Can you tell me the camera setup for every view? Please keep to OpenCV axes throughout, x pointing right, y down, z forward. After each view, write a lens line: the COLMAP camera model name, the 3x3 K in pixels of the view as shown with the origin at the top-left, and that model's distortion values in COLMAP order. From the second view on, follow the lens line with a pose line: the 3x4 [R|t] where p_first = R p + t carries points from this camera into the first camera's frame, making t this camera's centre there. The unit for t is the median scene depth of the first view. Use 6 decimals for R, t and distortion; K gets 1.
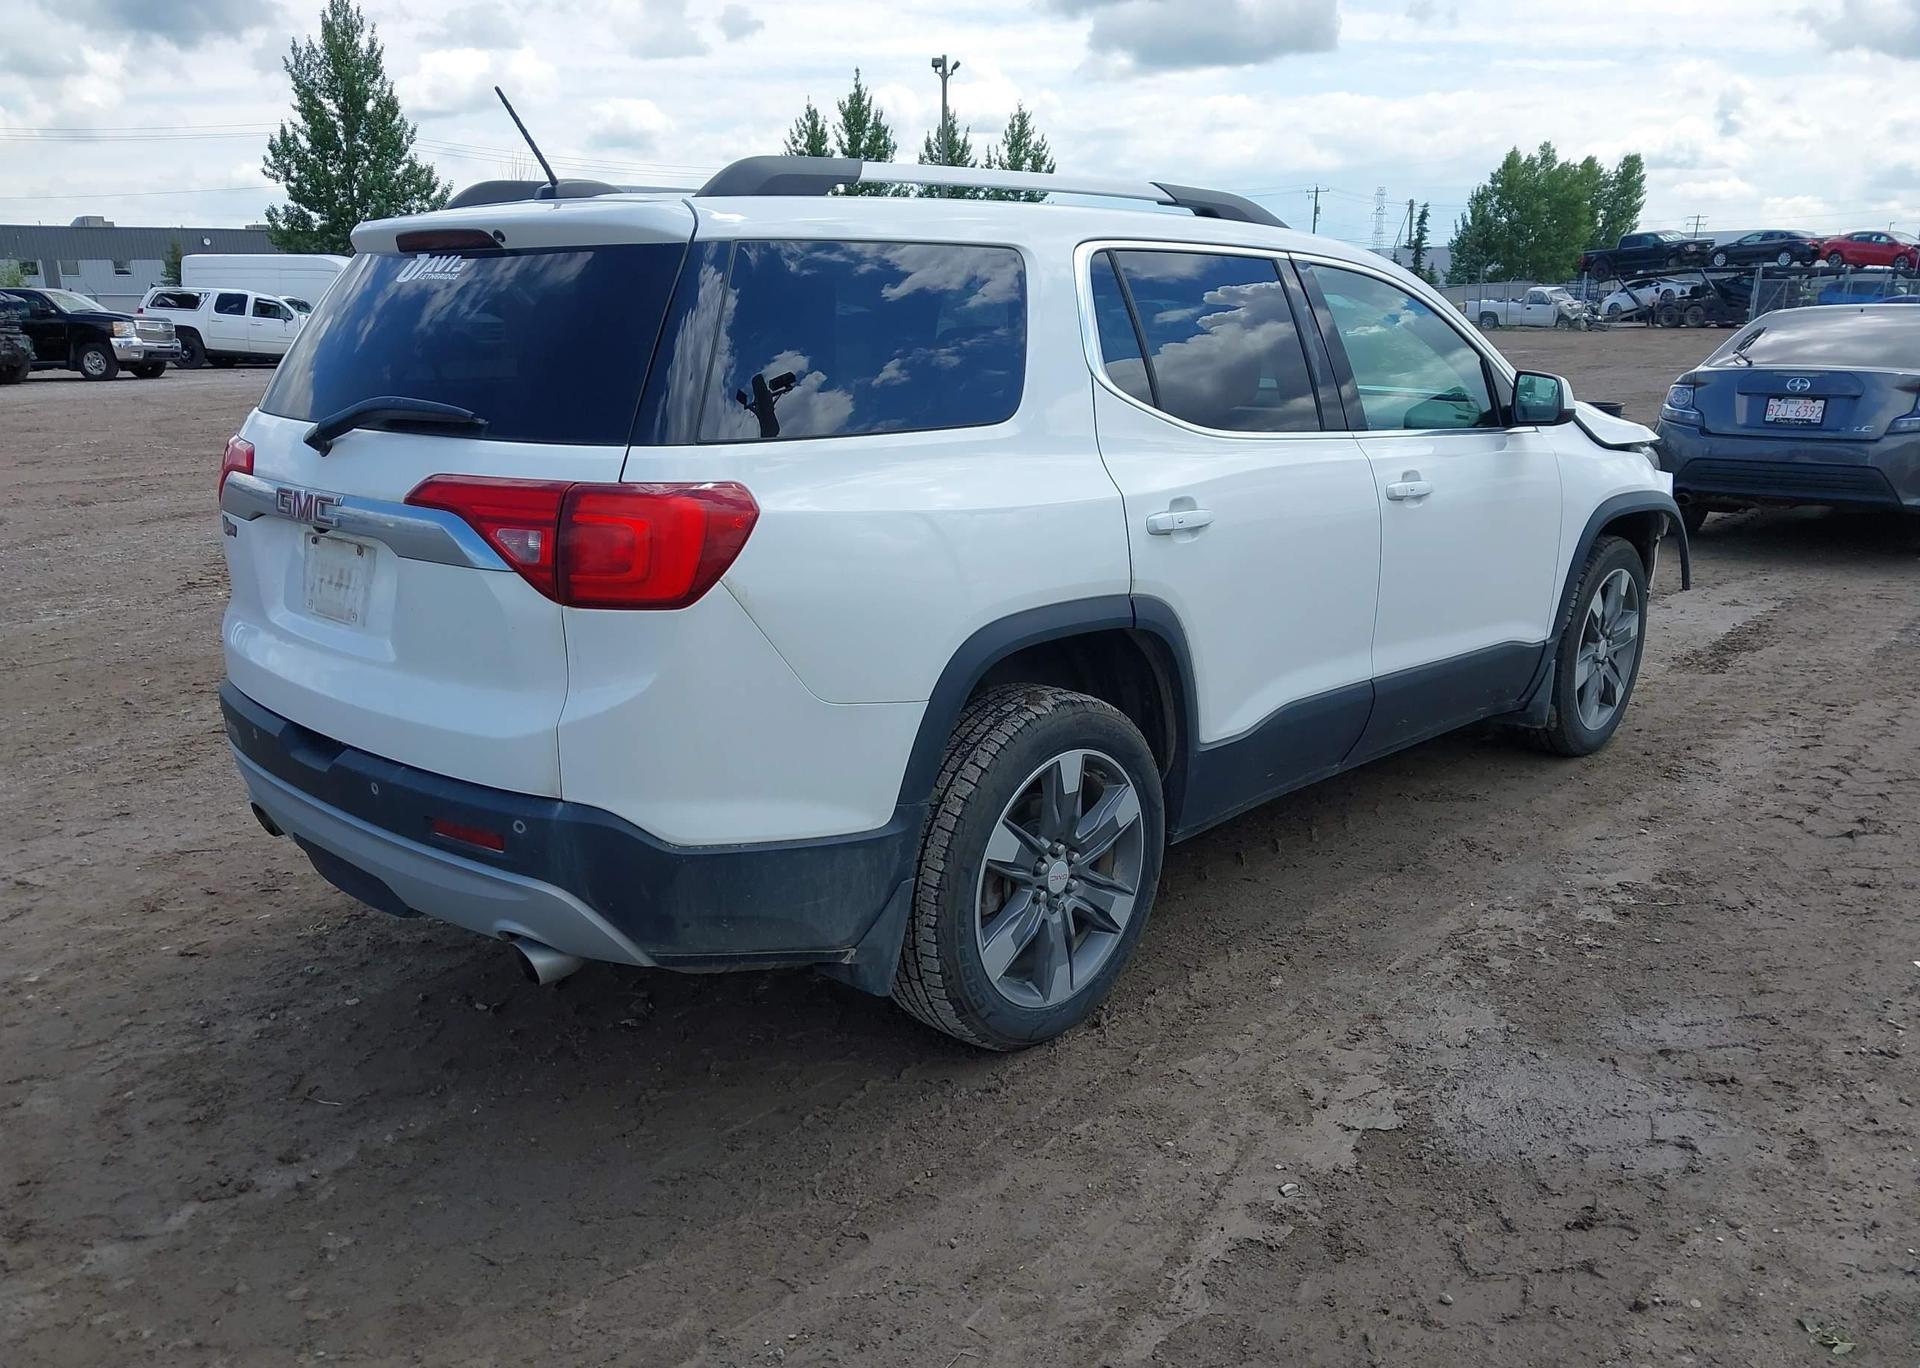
lens RADIAL K [[1520.5, 0, 967.3], [0, 1520.5, 722.5], [0, 0, 1]] dist [0.014768, -0.009729]
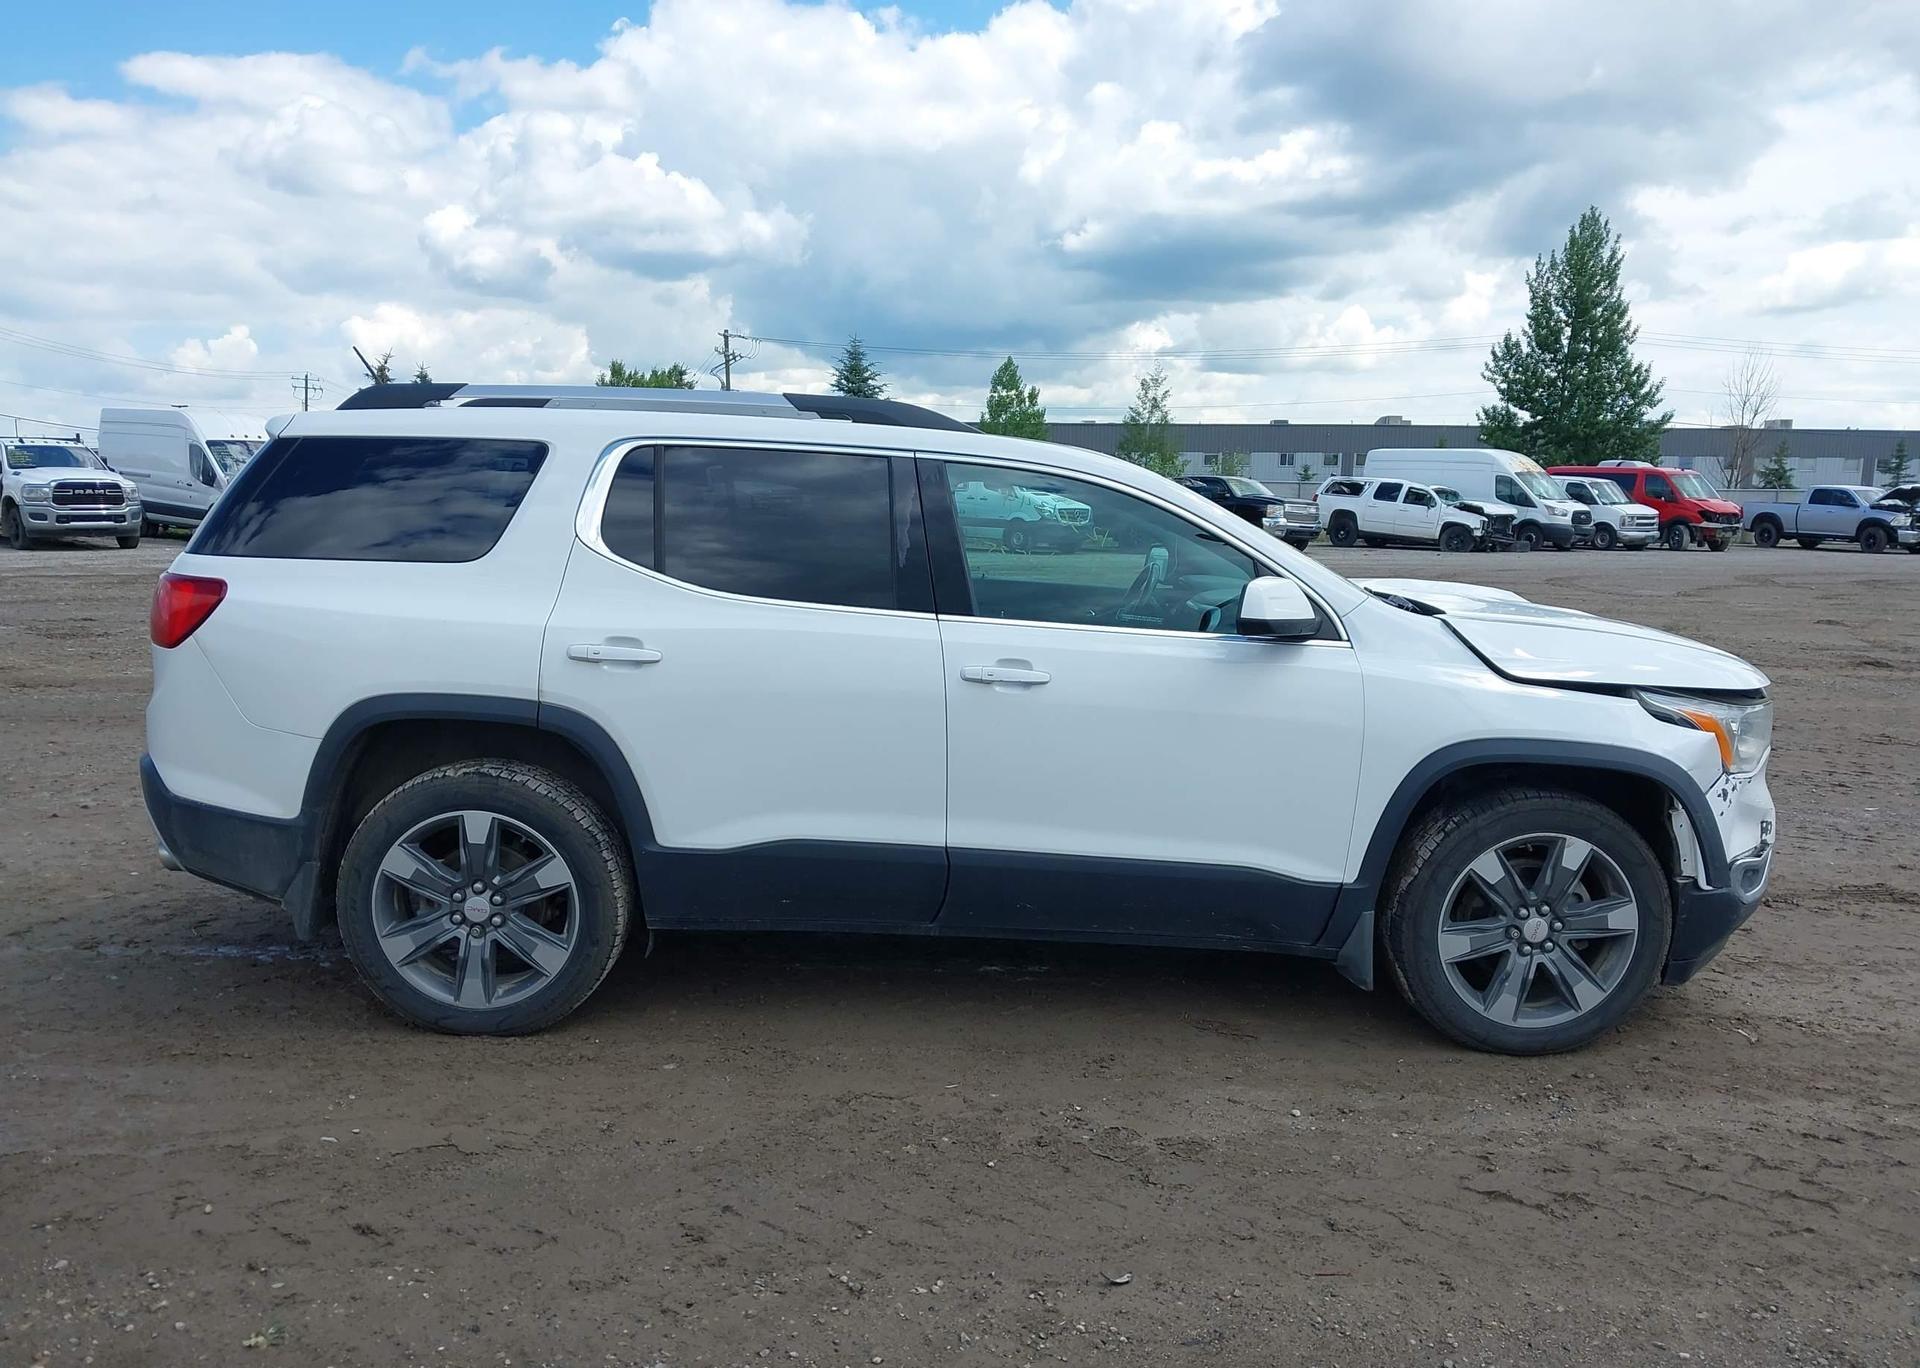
lens RADIAL K [[1520.5, 0, 967.3], [0, 1520.5, 722.5], [0, 0, 1]] dist [0.014768, -0.009729]
pose [[0.698410, 0.134680, -0.702911, 0.898987], [-0.218349, 0.975408, -0.030059, -0.076986], [0.681577, 0.174474, 0.710642, 0.236153]]
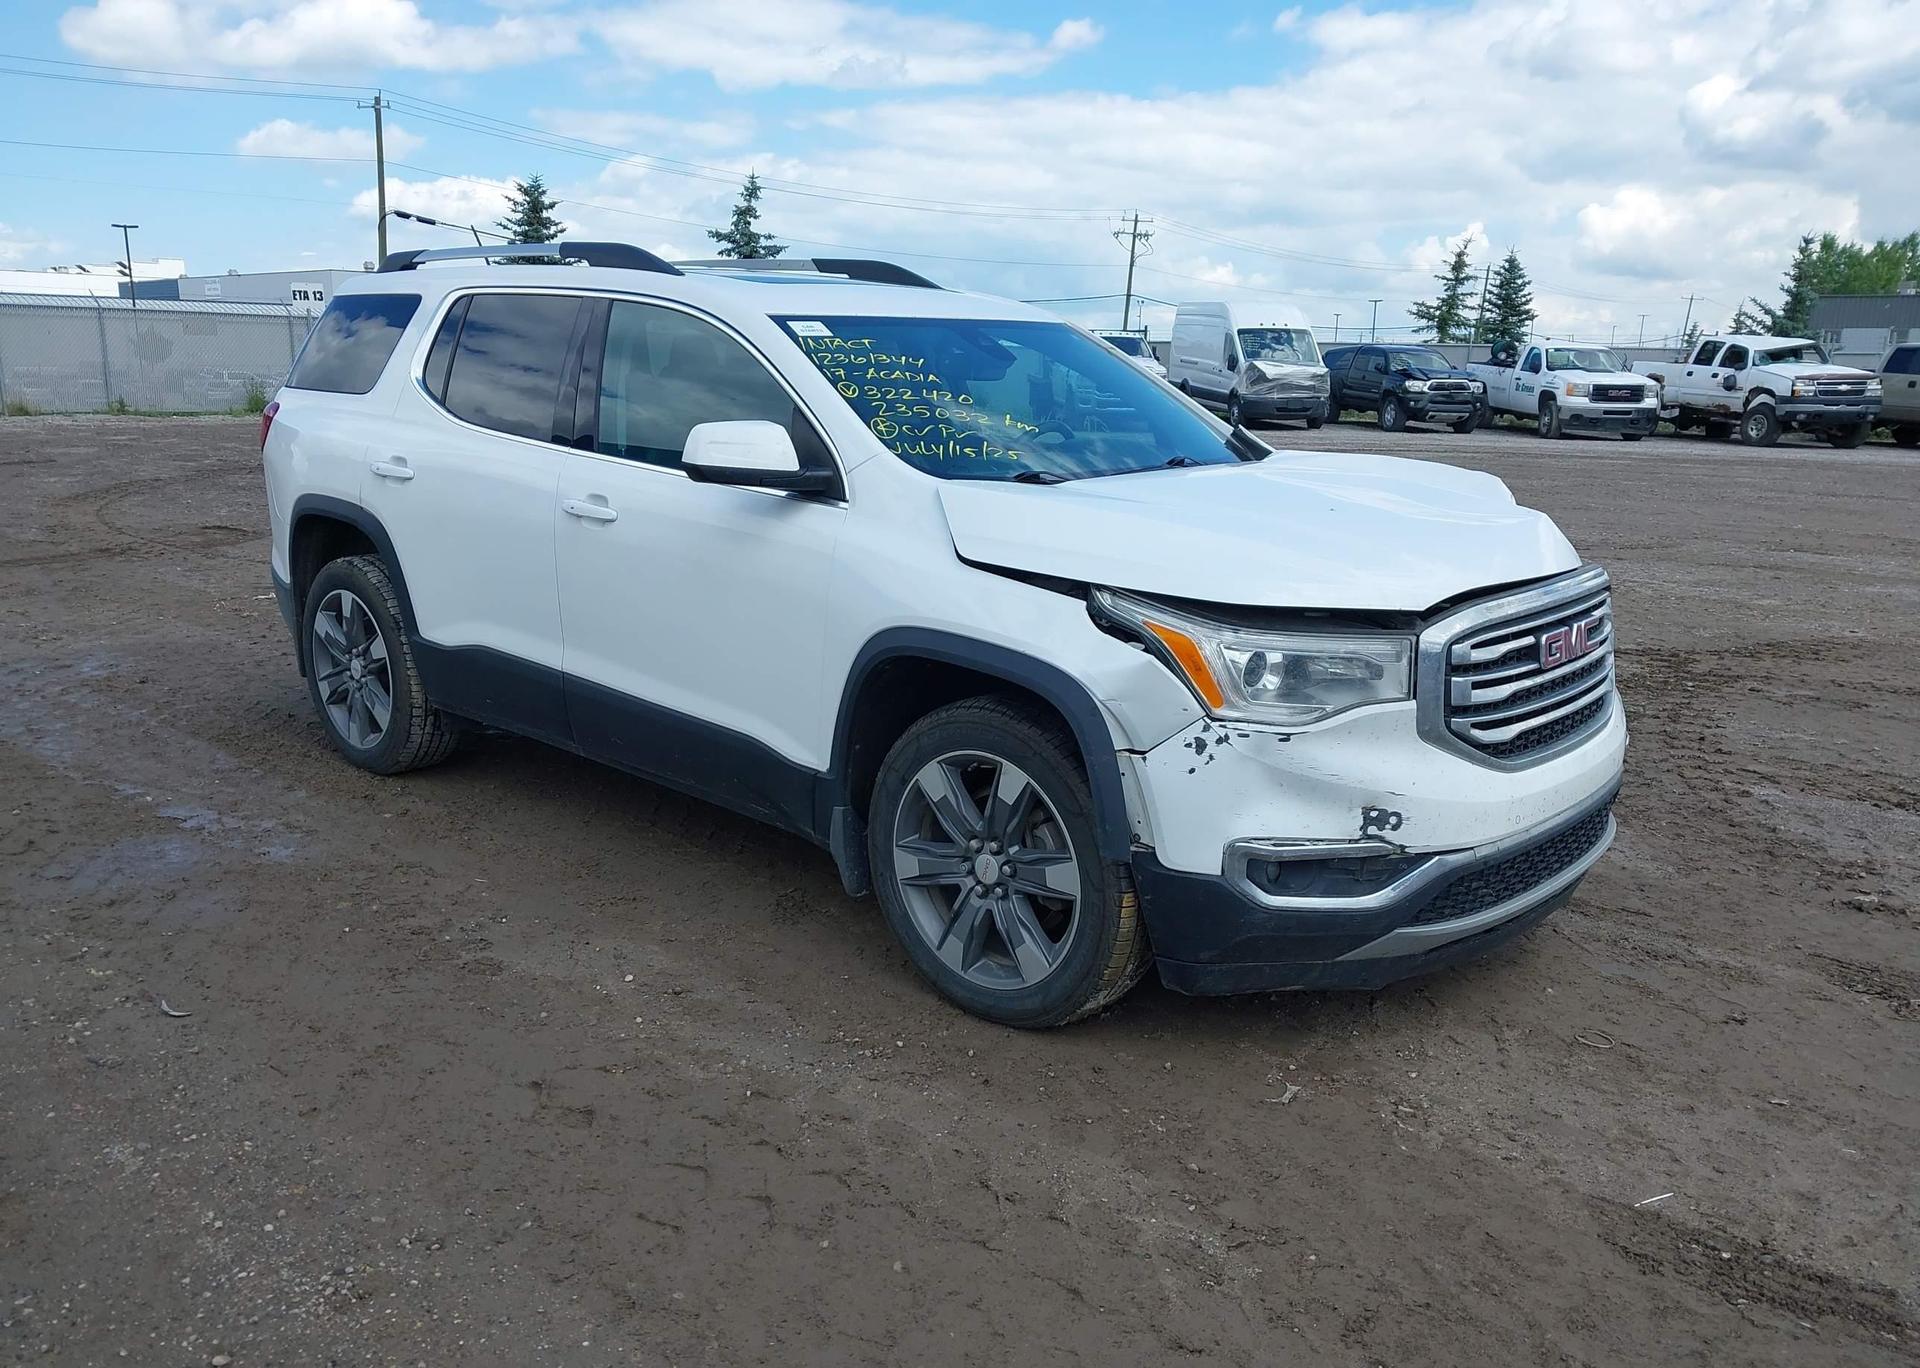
lens RADIAL K [[1520.5, 0, 967.3], [0, 1520.5, 722.5], [0, 0, 1]] dist [0.014768, -0.009729]
pose [[0.024886, 0.247829, -0.968484, 1.228314], [-0.289007, 0.929201, 0.230350, -0.303430], [0.957004, 0.274166, 0.094748, 1.076544]]
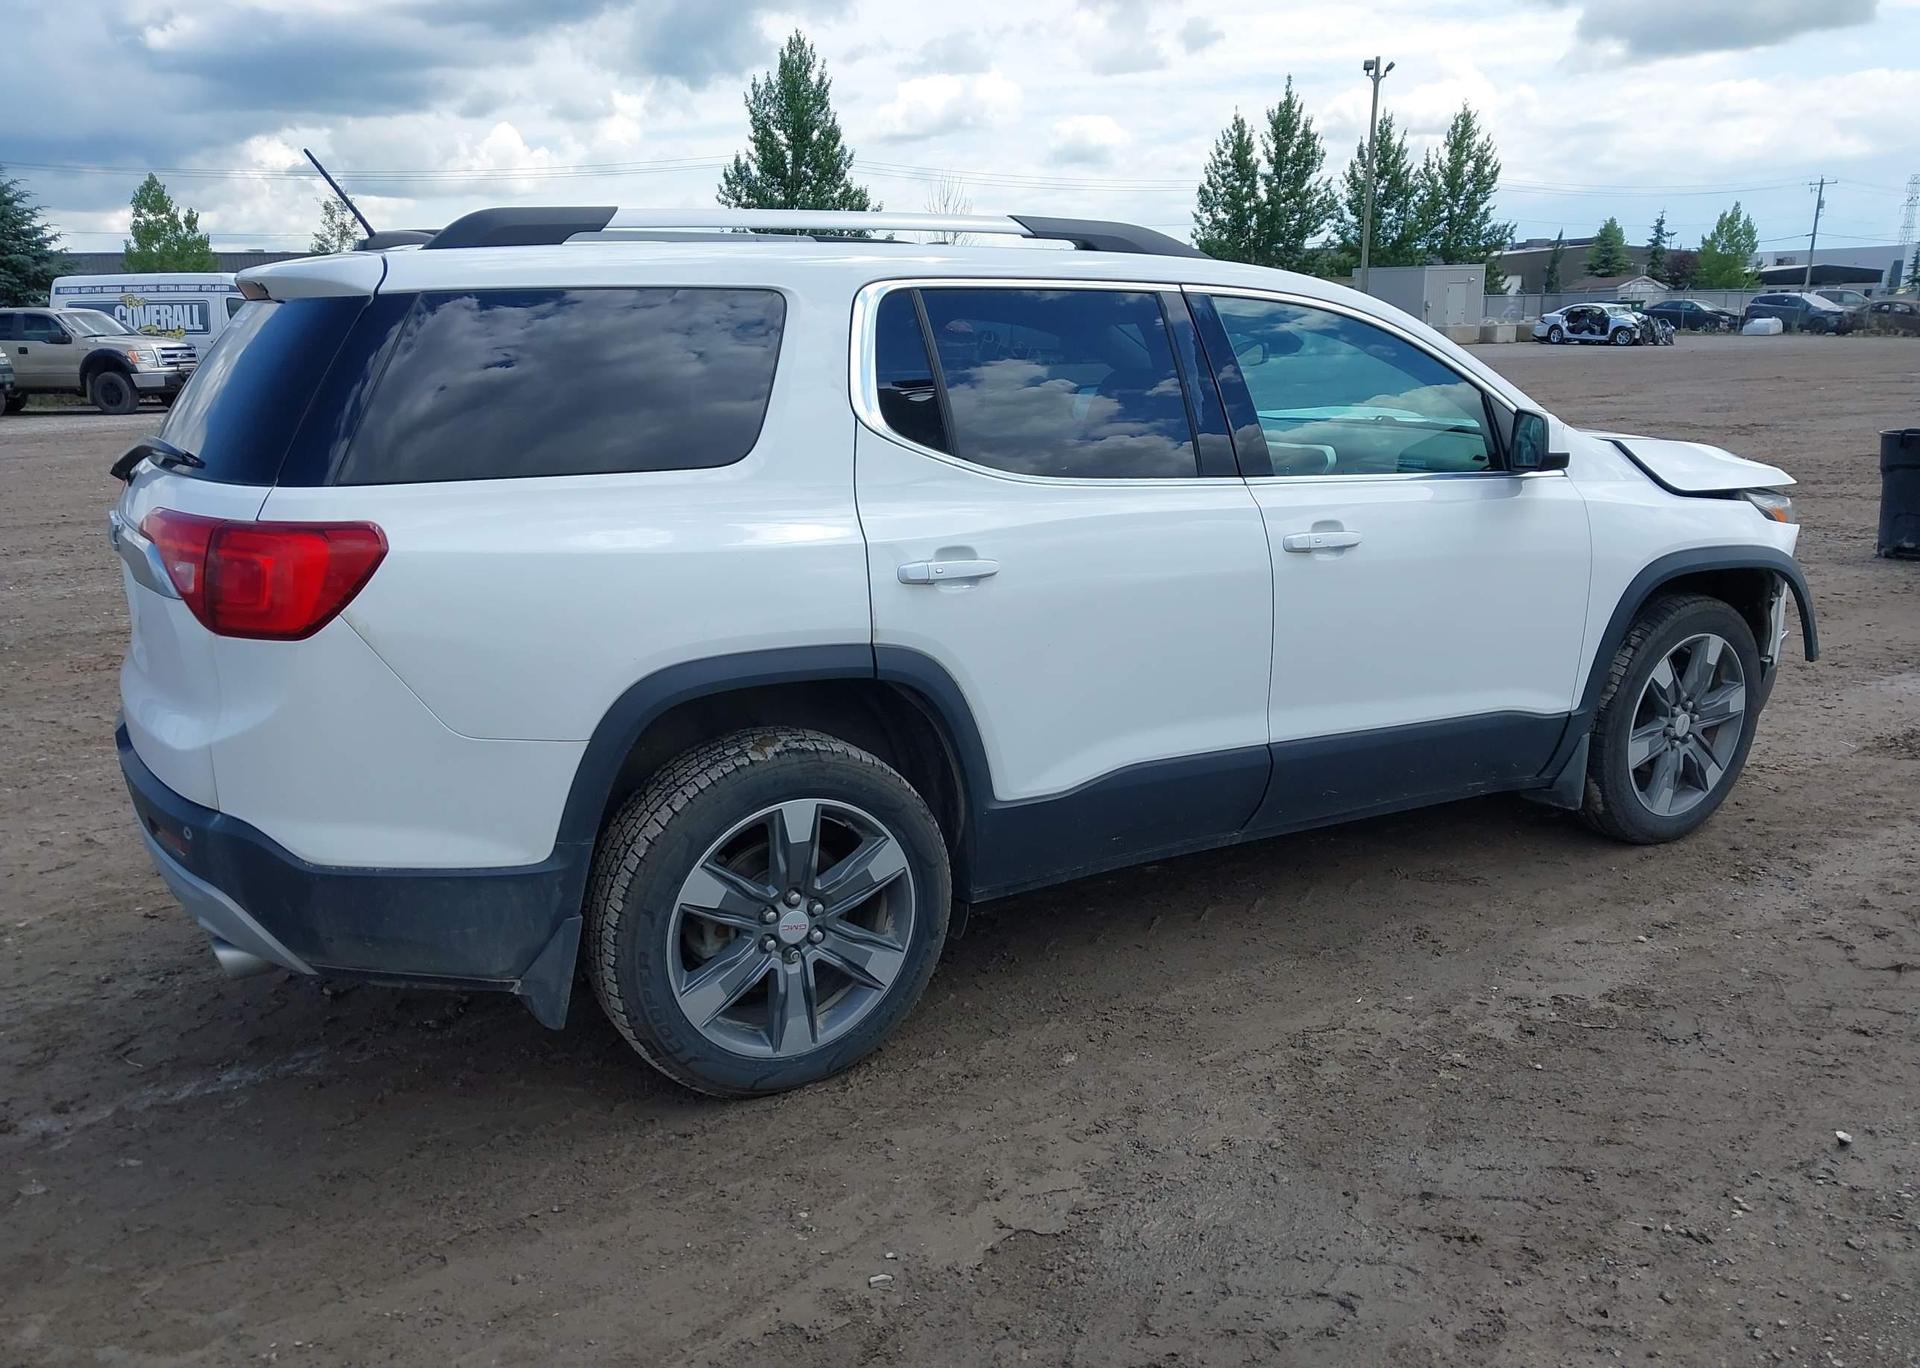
lens RADIAL K [[1518.2, 0, 964.2], [0, 1518.2, 723.9], [0, 0, 1]] dist [0.012788, 0.002715]
pose [[0.960479, 0.064955, -0.270667, 0.304236], [-0.066335, 0.997789, 0.004054, -0.029244], [0.270332, 0.014061, 0.962665, 0.057986]]
